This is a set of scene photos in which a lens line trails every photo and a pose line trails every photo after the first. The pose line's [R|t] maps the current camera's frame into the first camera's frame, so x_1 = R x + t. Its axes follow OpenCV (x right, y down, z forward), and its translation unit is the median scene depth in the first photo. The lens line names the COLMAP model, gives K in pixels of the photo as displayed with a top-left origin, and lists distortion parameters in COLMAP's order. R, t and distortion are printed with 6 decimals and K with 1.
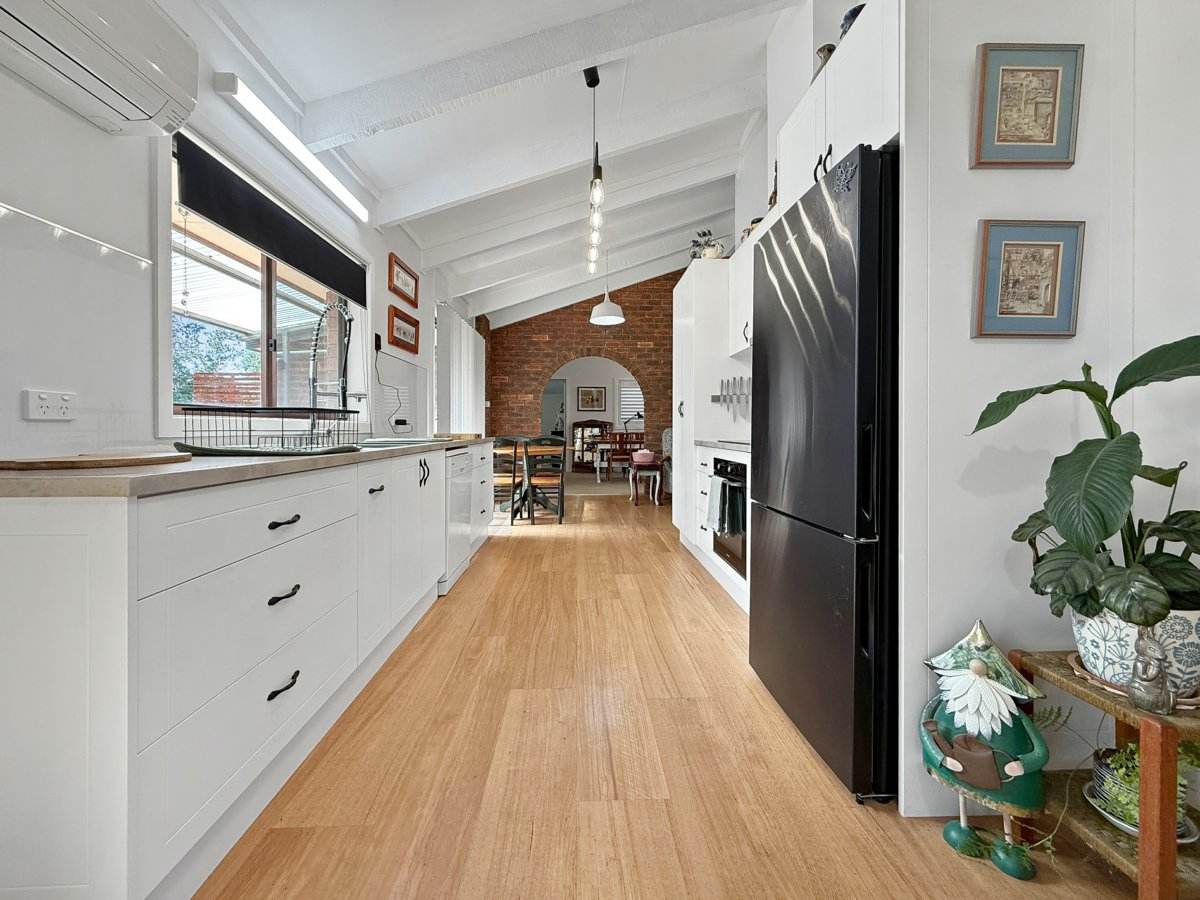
lens RADIAL K [[486.7, 0, 596.8], [0, 486.7, 437.1], [0, 0, 1]] dist [-0.000308, 0.000003]
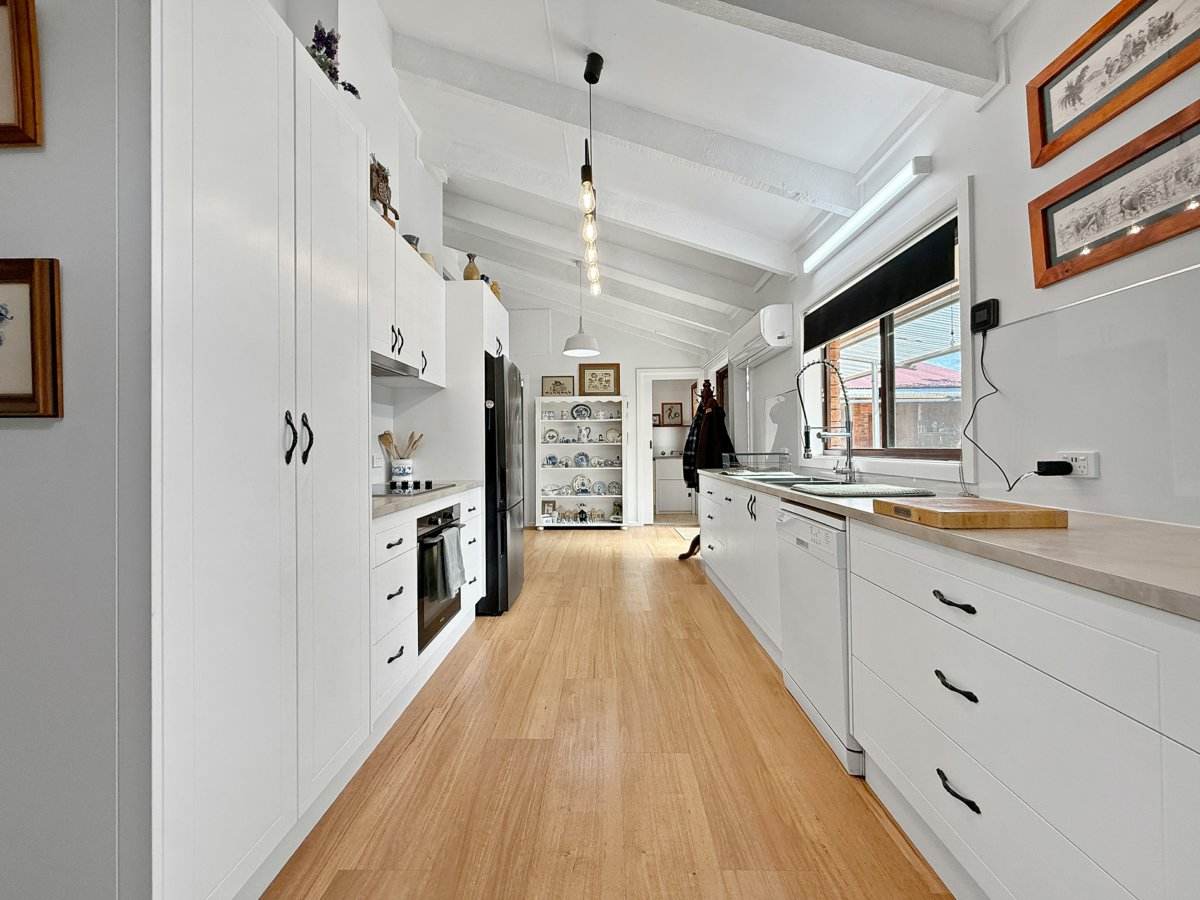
lens RADIAL K [[486.7, 0, 594.6], [0, 486.7, 446.6], [0, 0, 1]] dist [-0.000308, 0.000003]
pose [[-0.997560, 0.014635, 0.068266, -0.014323], [0.015891, 0.999714, 0.017897, -0.016975], [-0.067985, 0.018939, -0.997507, 0.398130]]
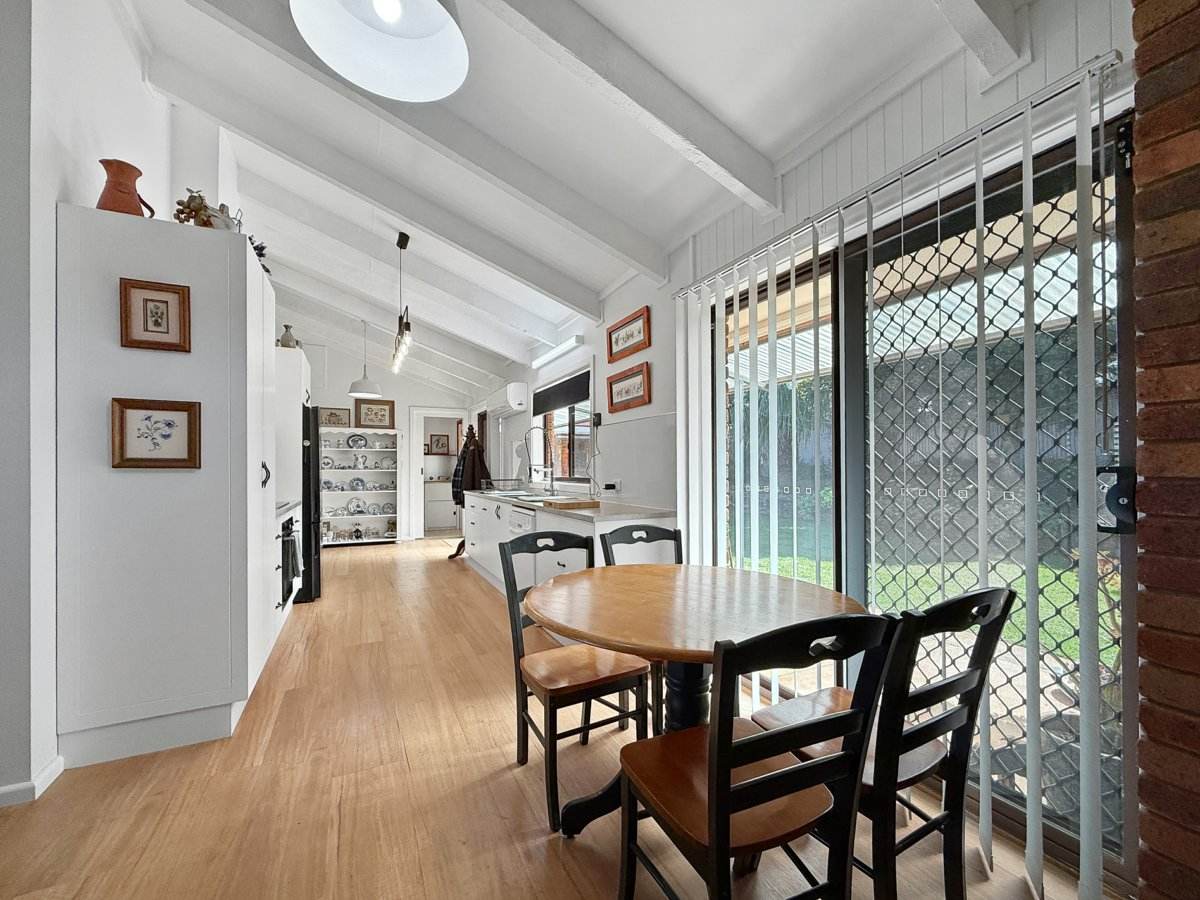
lens RADIAL K [[486.7, 0, 603.6], [0, 486.7, 466.6], [0, 0, 1]] dist [-0.000308, 0.000003]
pose [[-0.908909, 0.003590, -0.416979, 0.010387], [-0.002494, 0.999898, 0.014046, -0.024161], [0.416987, 0.013807, -0.908808, 0.538652]]
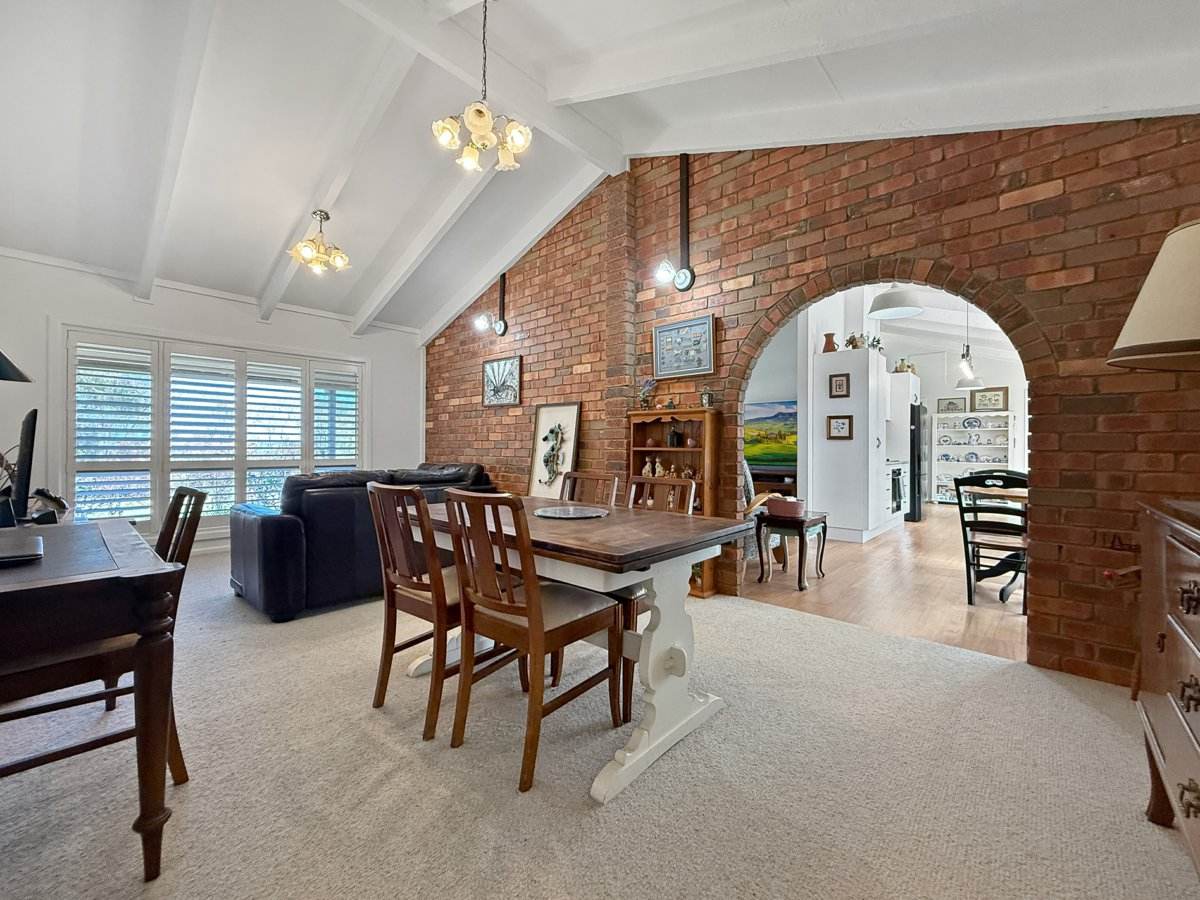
lens RADIAL K [[486.7, 0, 594.3], [0, 486.7, 448.8], [0, 0, 1]] dist [-0.000308, 0.000003]
pose [[-0.712489, 0.003145, 0.701676, -0.075109], [0.011844, 0.999901, 0.007545, -0.018892], [-0.701583, 0.013687, -0.712456, 0.806553]]
